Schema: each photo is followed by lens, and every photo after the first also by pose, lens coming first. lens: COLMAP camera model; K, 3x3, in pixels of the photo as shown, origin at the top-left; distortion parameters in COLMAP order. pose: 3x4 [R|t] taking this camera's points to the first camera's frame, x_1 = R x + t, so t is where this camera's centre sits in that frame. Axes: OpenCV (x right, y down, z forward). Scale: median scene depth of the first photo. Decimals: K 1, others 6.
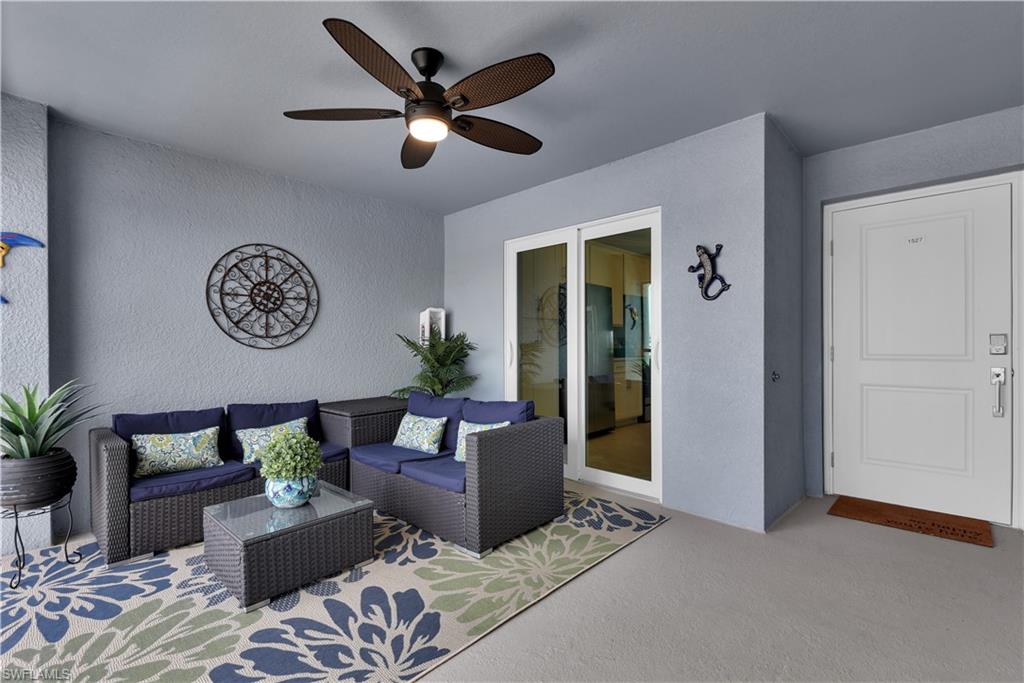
lens RADIAL K [[464.2, 0, 515.2], [0, 464.2, 344.9], [0, 0, 1]] dist [0.002532, -0.000213]
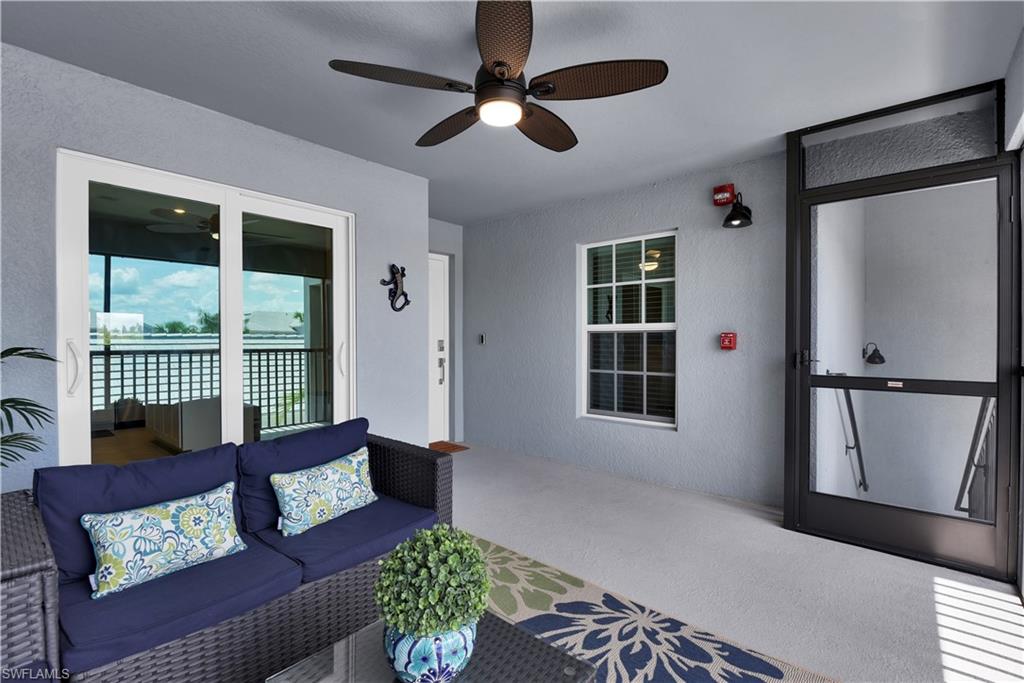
lens RADIAL K [[464.2, 0, 515.2], [0, 464.2, 344.9], [0, 0, 1]] dist [0.002532, -0.000213]
pose [[-0.047065, -0.003059, 0.998887, -0.742740], [0.000812, 0.999995, 0.003101, -0.011520], [-0.998891, 0.000957, -0.047062, 0.696388]]
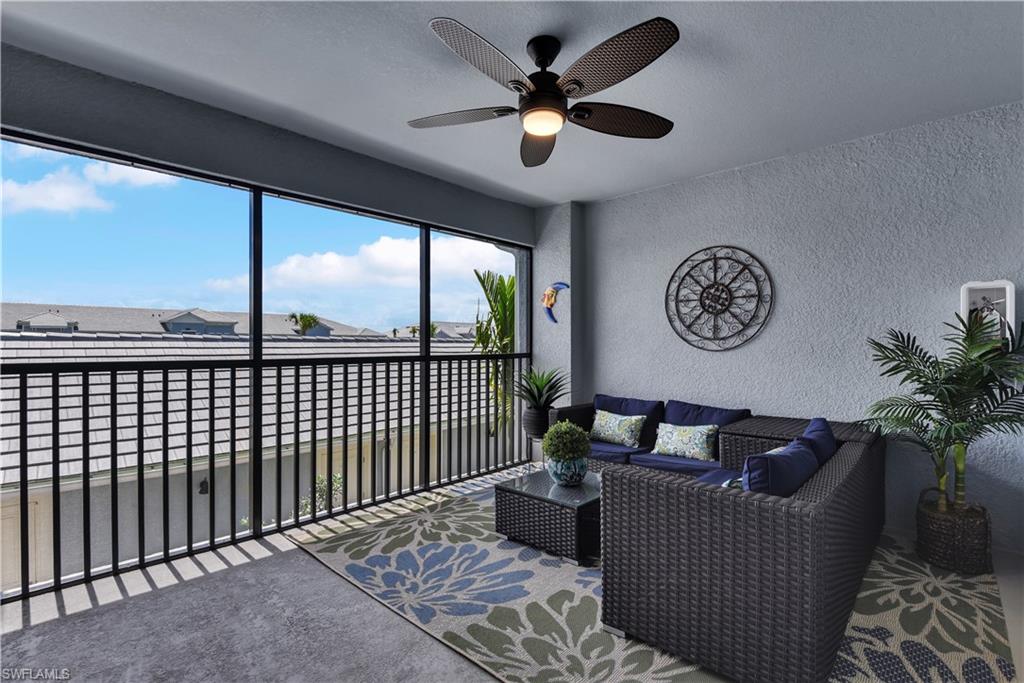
lens RADIAL K [[464.2, 0, 515.2], [0, 464.2, 344.9], [0, 0, 1]] dist [0.002532, -0.000213]
pose [[0.015397, 0.006417, -0.999861, 0.524037], [0.000410, 0.999979, 0.006424, -0.012910], [0.999881, -0.000509, 0.015395, 0.640315]]
